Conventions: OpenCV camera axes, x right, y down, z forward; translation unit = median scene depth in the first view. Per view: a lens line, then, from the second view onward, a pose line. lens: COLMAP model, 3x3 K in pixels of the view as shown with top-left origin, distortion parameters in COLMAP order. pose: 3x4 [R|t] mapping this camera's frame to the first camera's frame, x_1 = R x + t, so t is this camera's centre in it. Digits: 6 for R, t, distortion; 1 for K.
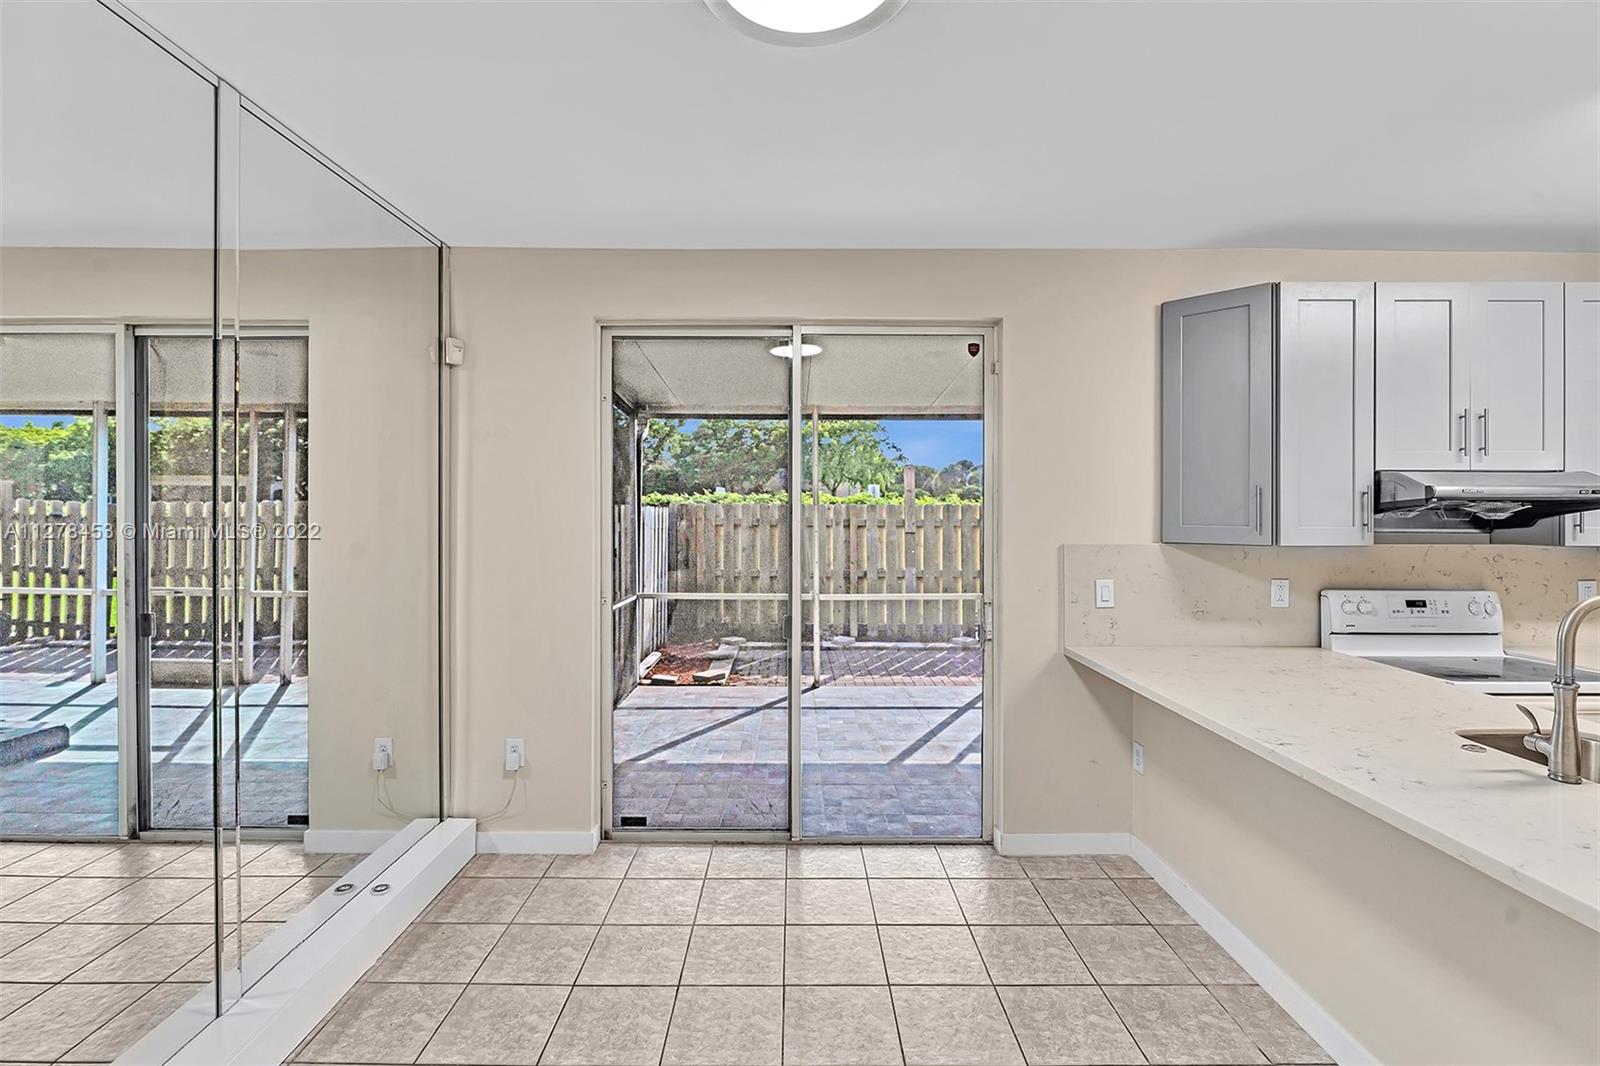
lens RADIAL K [[717.6, 0, 791.1], [0, 717.6, 523.6], [0, 0, 1]] dist [-0.008797, 0.000140]
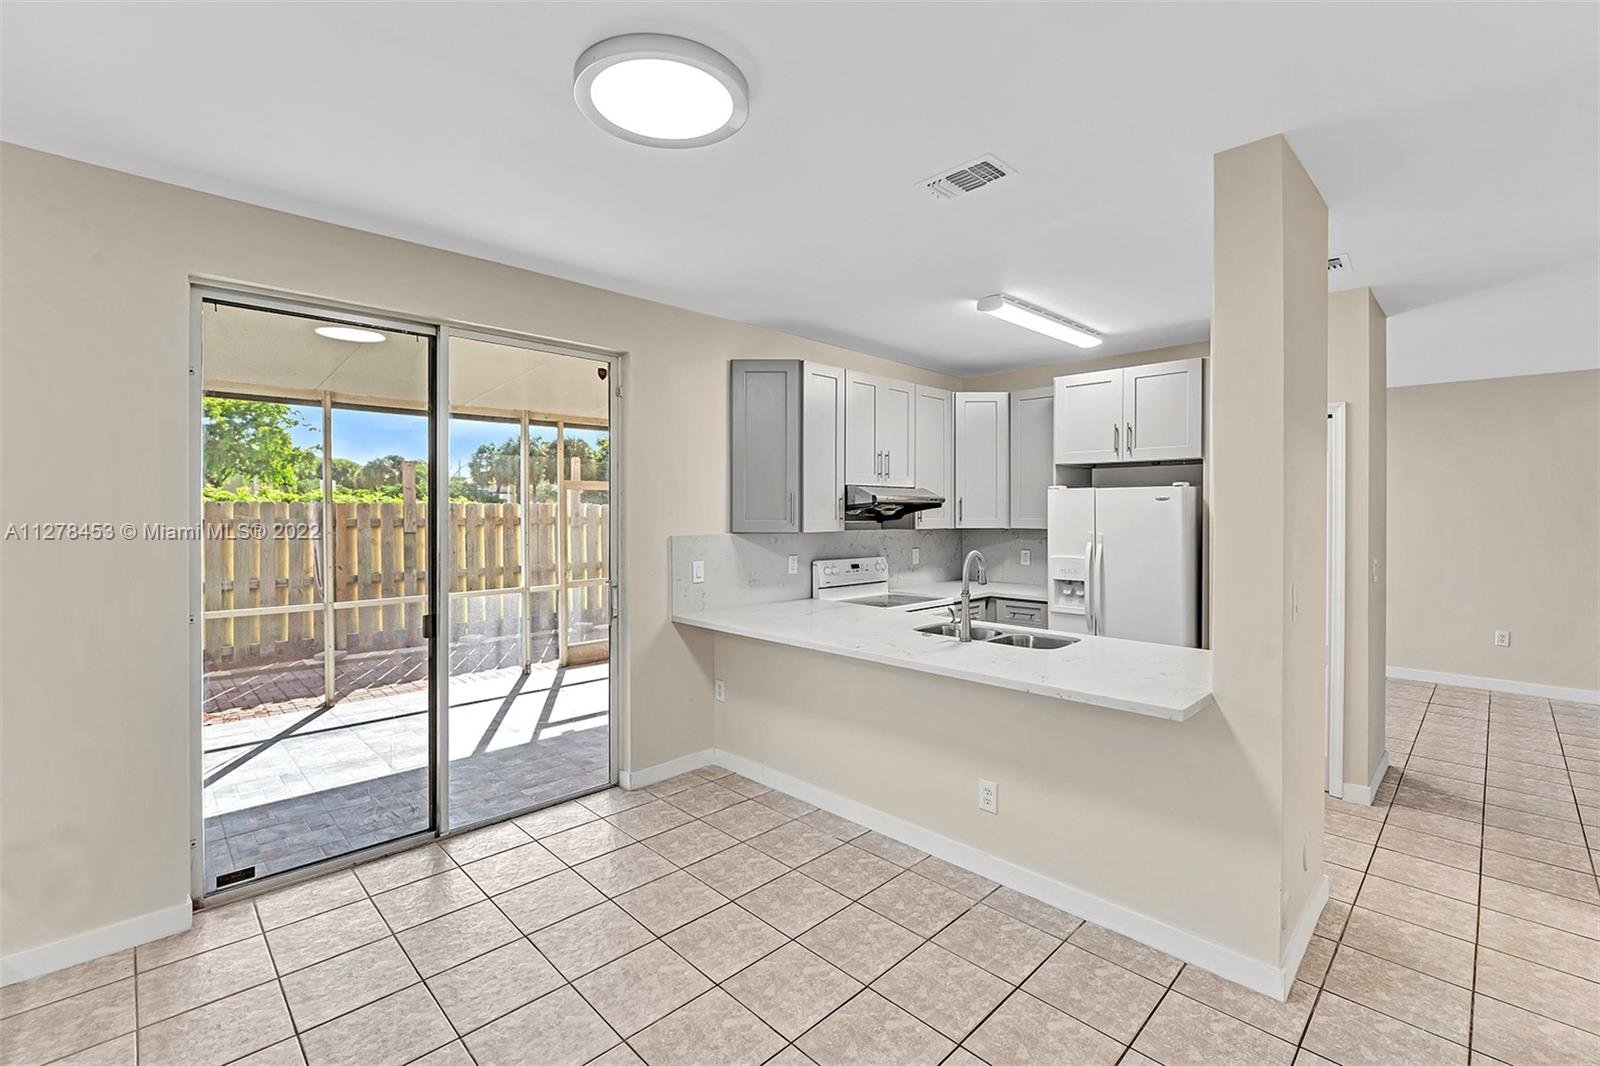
lens RADIAL K [[697.3, 0, 791.9], [0, 697.3, 531.1], [0, 0, 1]] dist [-0.012373, 0.000180]
pose [[0.712342, -0.020530, 0.701533, -0.343739], [0.011383, 0.999779, 0.017700, 0.001017], [-0.701741, -0.004623, 0.712418, -0.042237]]
